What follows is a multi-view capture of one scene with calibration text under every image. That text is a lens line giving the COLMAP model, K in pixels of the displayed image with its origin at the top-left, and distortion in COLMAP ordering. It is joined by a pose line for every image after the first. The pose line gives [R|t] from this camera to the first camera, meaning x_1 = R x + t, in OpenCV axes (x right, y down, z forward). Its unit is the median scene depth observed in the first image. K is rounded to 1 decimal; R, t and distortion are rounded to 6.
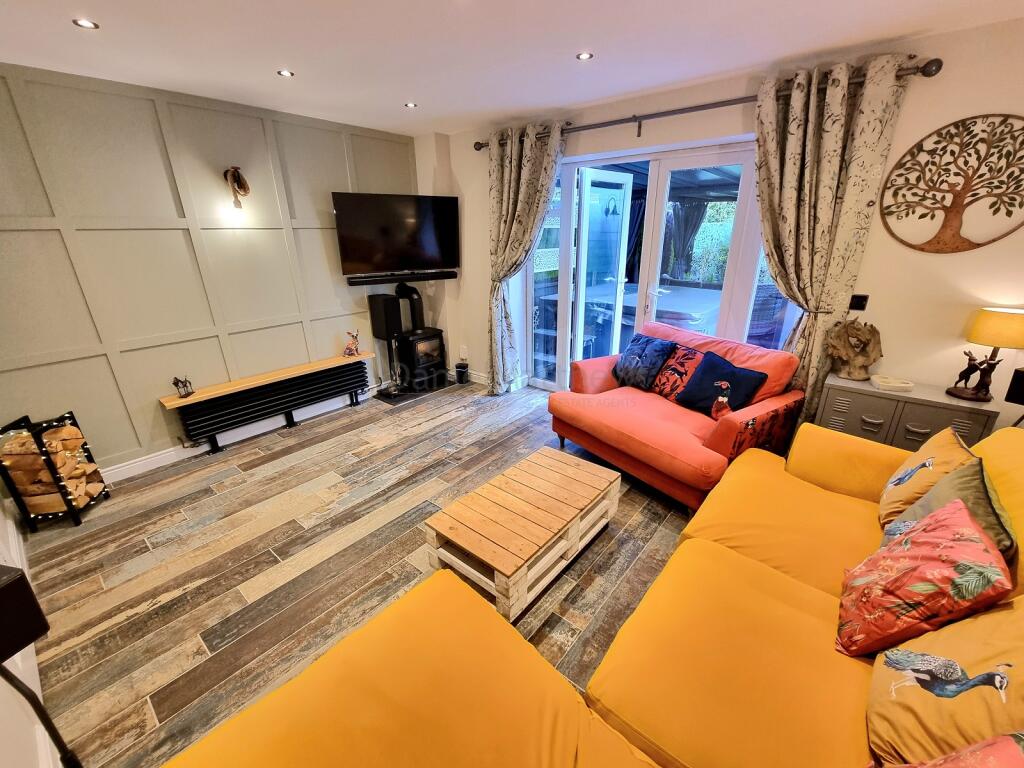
lens RADIAL K [[419.7, 0, 517.7], [0, 419.7, 393.7], [0, 0, 1]] dist [-0.003090, -0.000362]
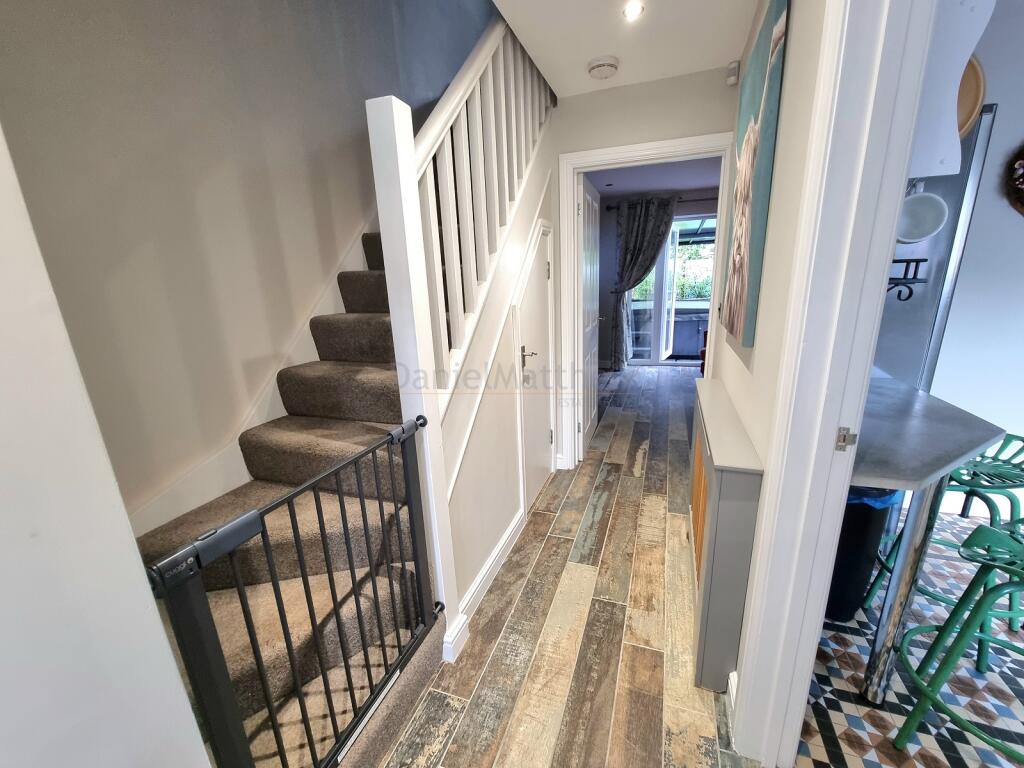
lens RADIAL K [[419.7, 0, 517.7], [0, 419.7, 393.7], [0, 0, 1]] dist [-0.003090, -0.000362]
pose [[0.940557, -0.114749, 0.319664, -1.613155], [0.148533, 0.985392, -0.083307, 0.282276], [-0.305435, 0.125836, 0.943862, -0.471465]]
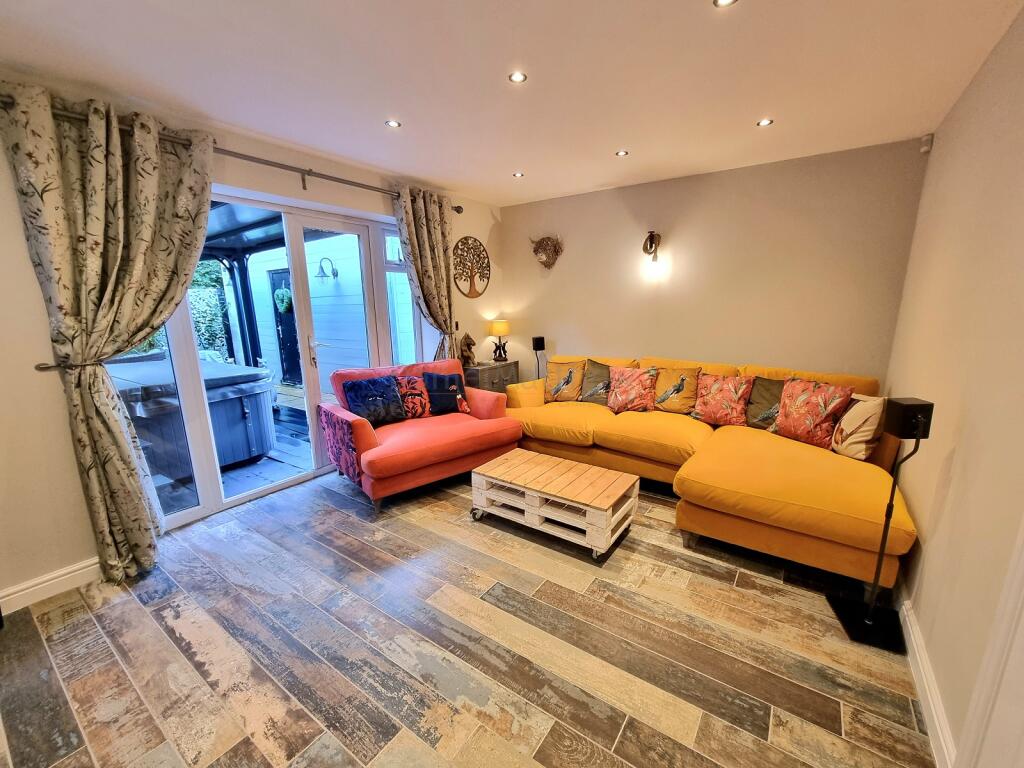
lens RADIAL K [[419.7, 0, 517.7], [0, 419.7, 393.7], [0, 0, 1]] dist [-0.003090, -0.000362]
pose [[-0.078631, -0.203839, 0.975842, -1.040659], [0.371456, 0.902391, 0.218428, -0.265333], [-0.925115, 0.379658, 0.004761, 0.910965]]
